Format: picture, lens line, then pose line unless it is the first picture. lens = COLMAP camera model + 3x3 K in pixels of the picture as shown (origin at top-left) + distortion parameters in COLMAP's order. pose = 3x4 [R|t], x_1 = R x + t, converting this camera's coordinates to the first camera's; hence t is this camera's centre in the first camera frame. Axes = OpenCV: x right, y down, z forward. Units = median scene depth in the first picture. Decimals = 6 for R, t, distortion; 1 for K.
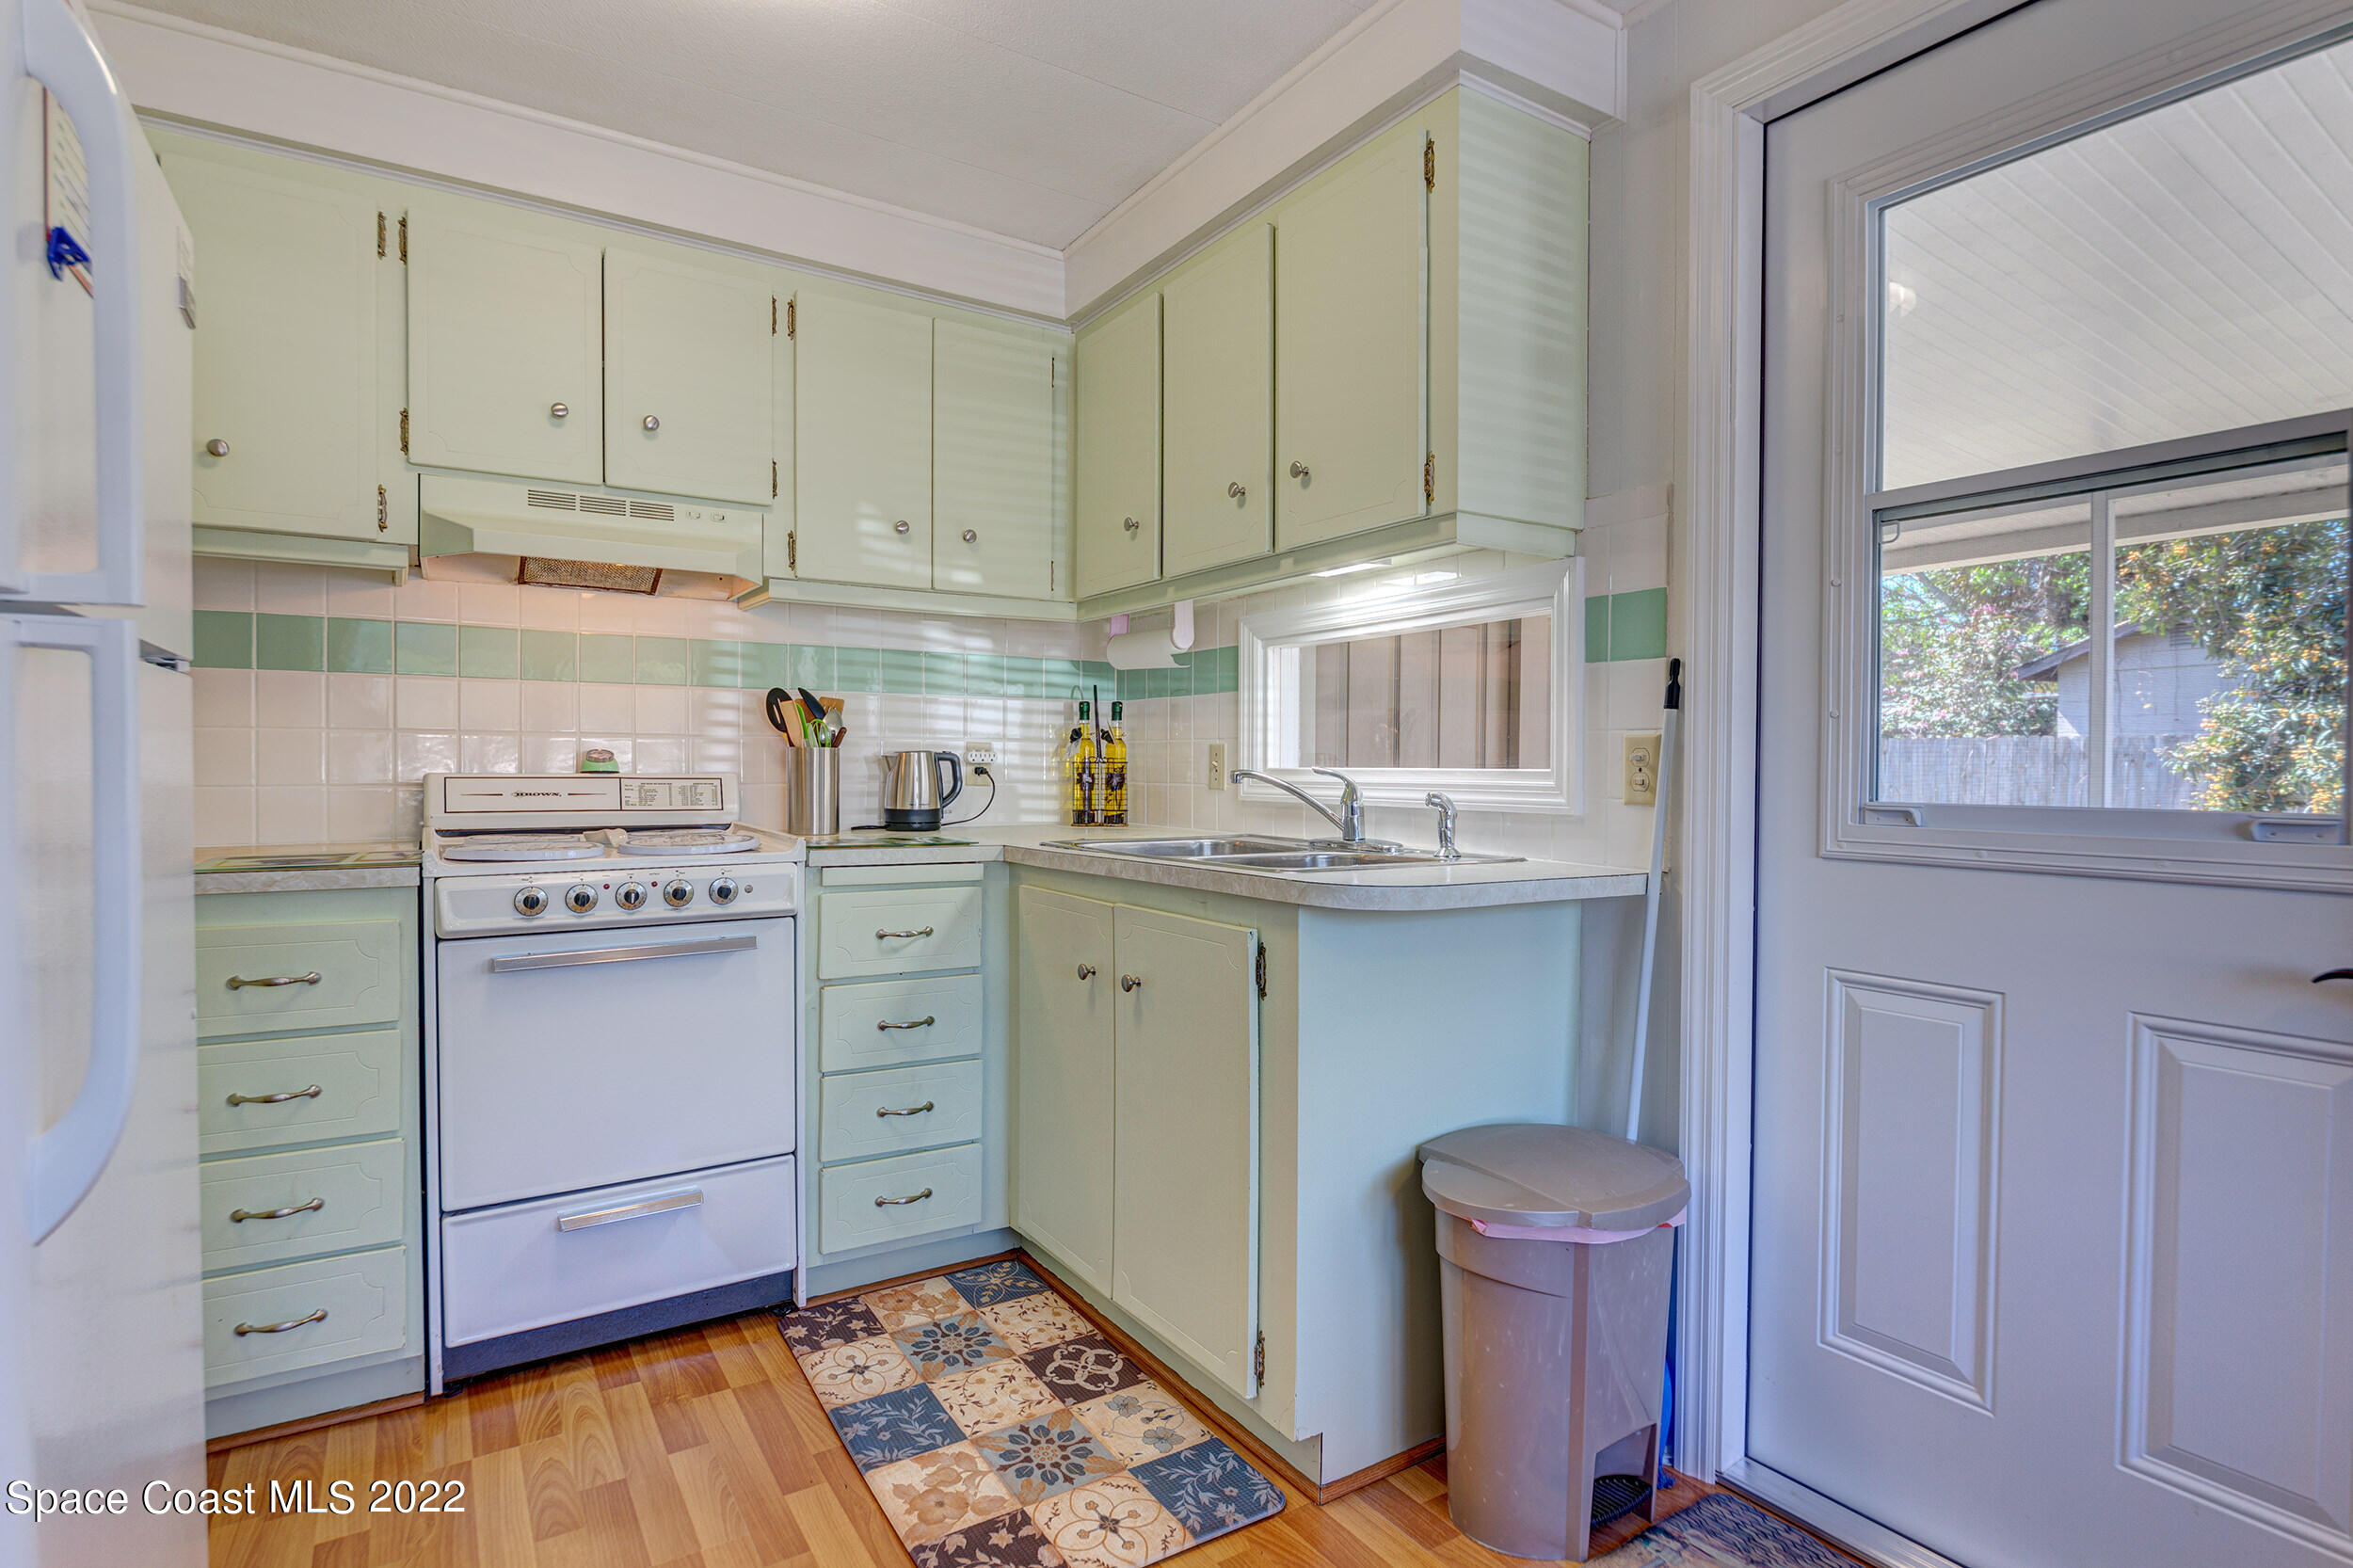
lens RADIAL K [[1208.1, 0, 1176.5], [0, 1208.1, 789.7], [0, 0, 1]] dist [0.000863, -0.000005]
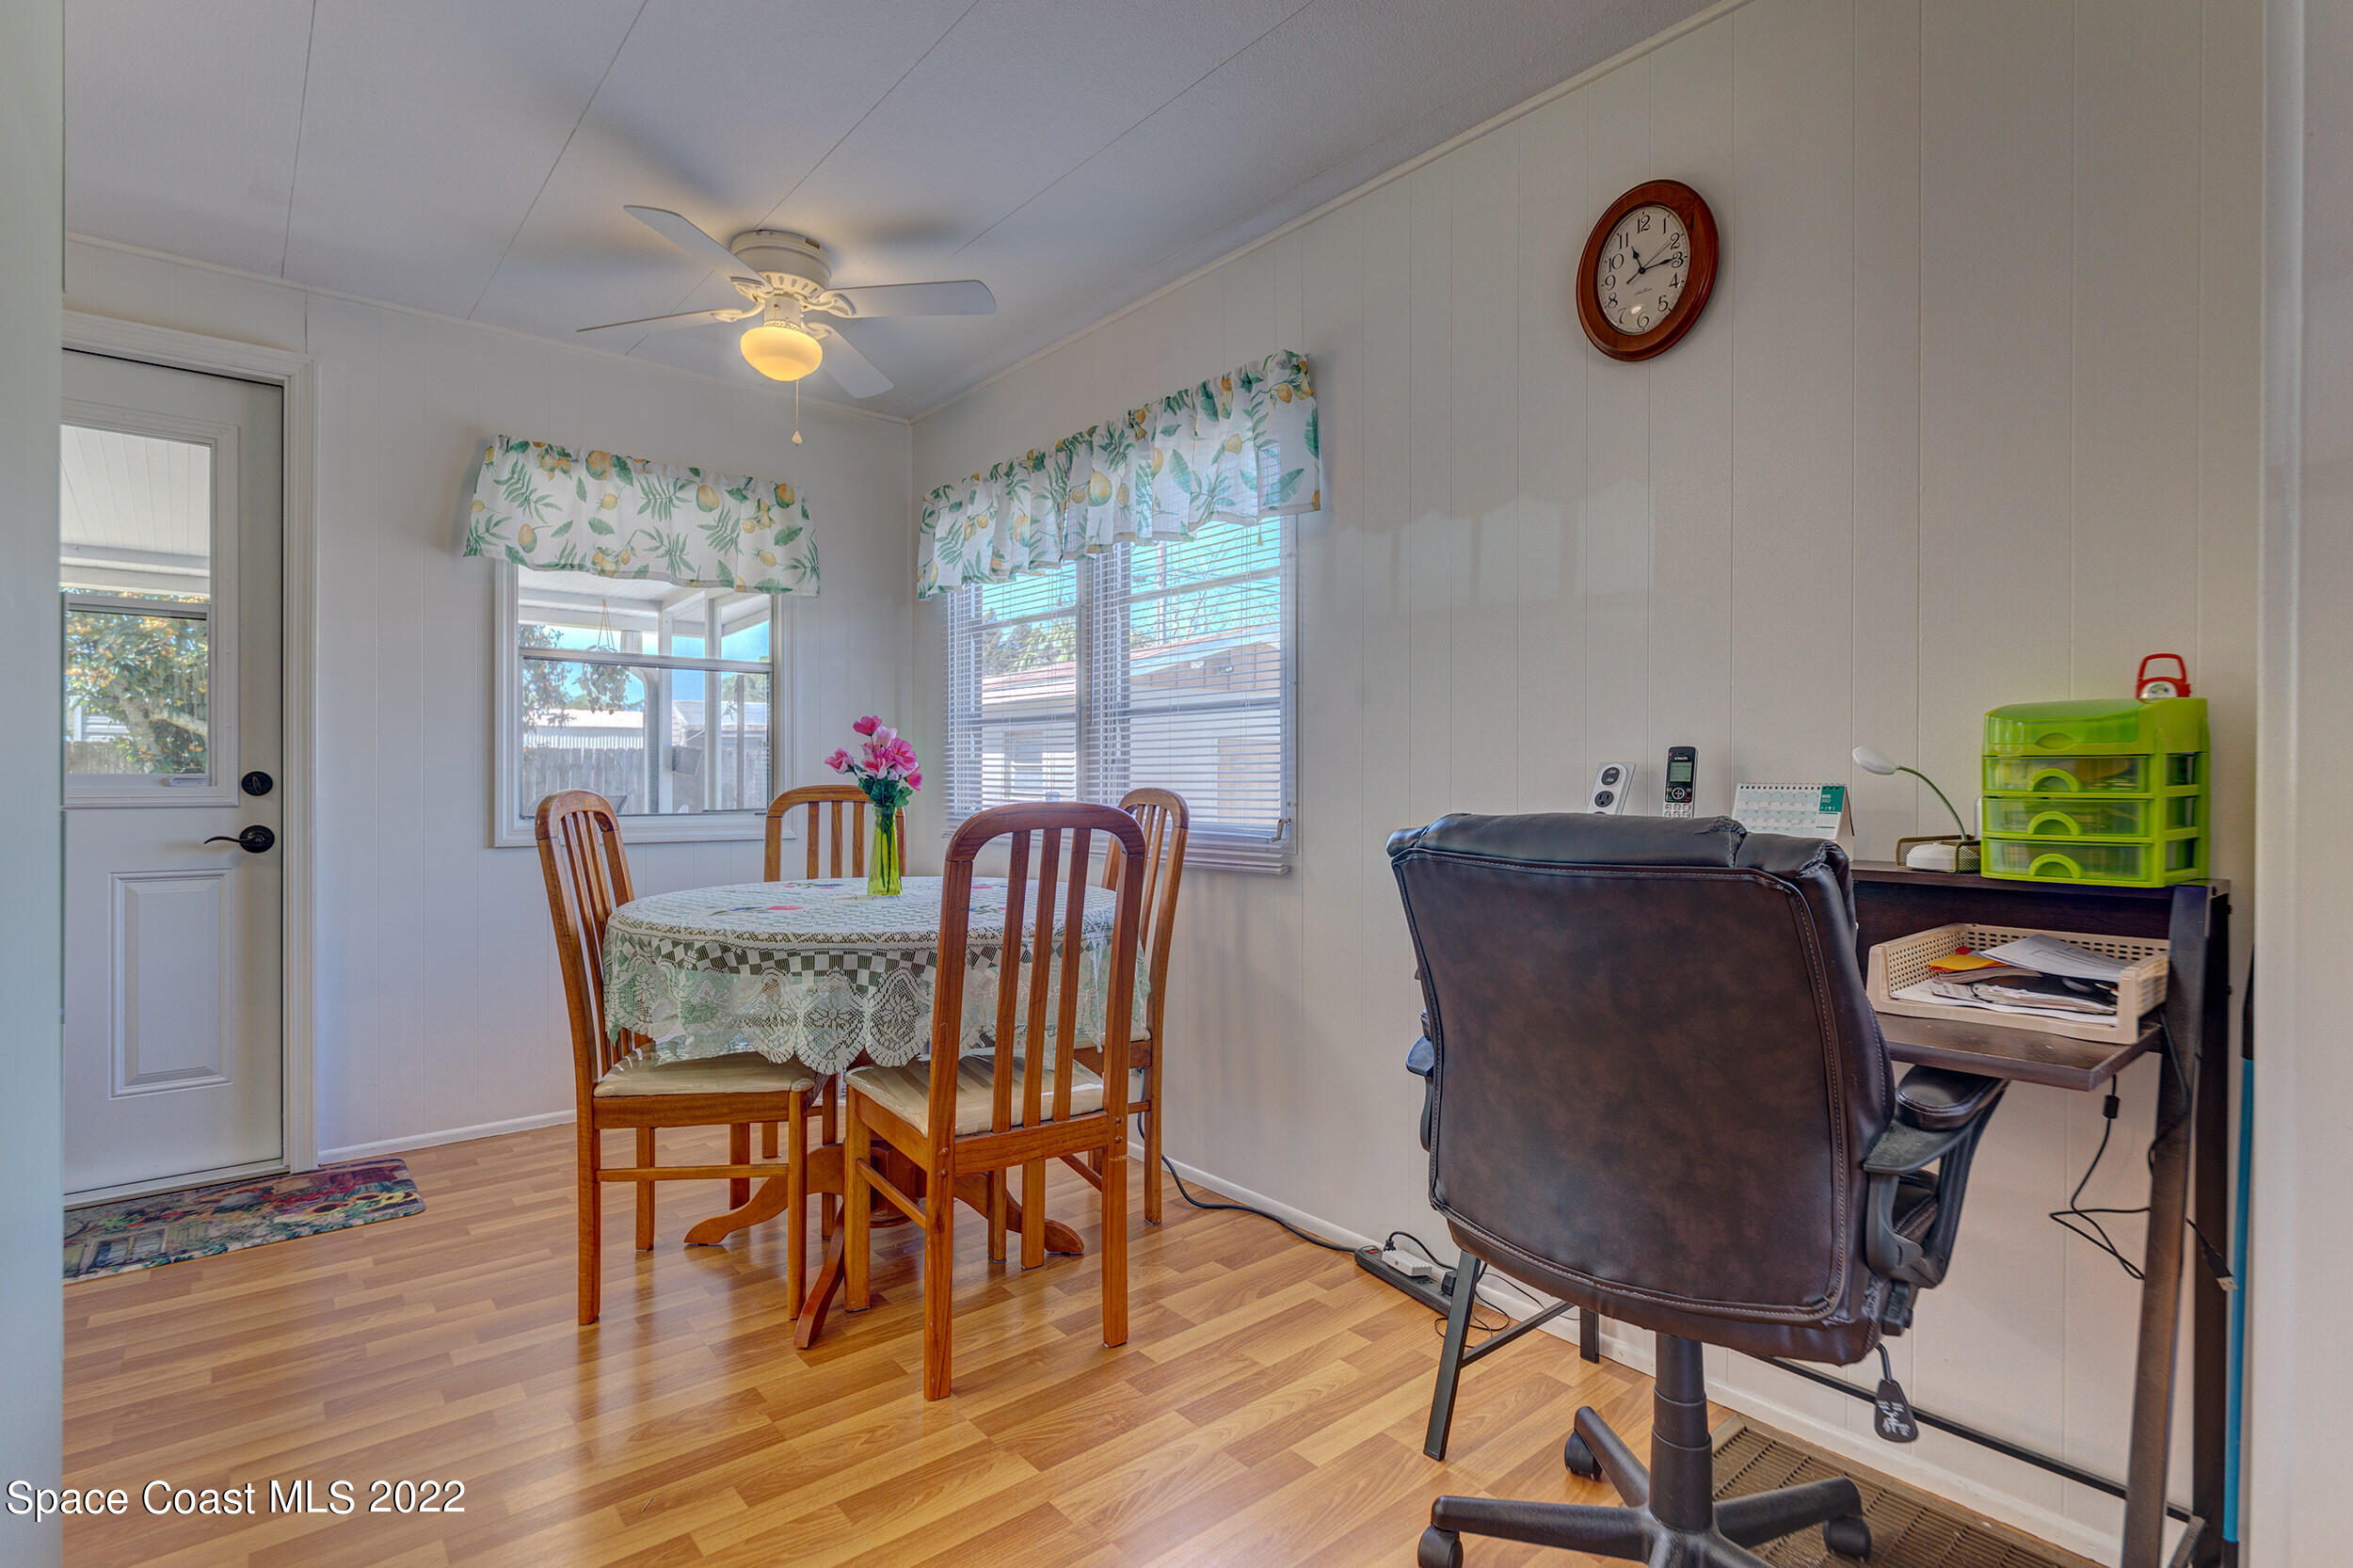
lens RADIAL K [[1129.9, 0, 1176.5], [0, 1129.9, 782.5], [0, 0, 1]] dist [-0.004794, -0.000730]
pose [[-0.134406, -0.008216, 0.990892, -1.367969], [0.008394, 0.999920, 0.009430, 0.029138], [-0.990891, 0.009585, -0.134326, -0.543206]]
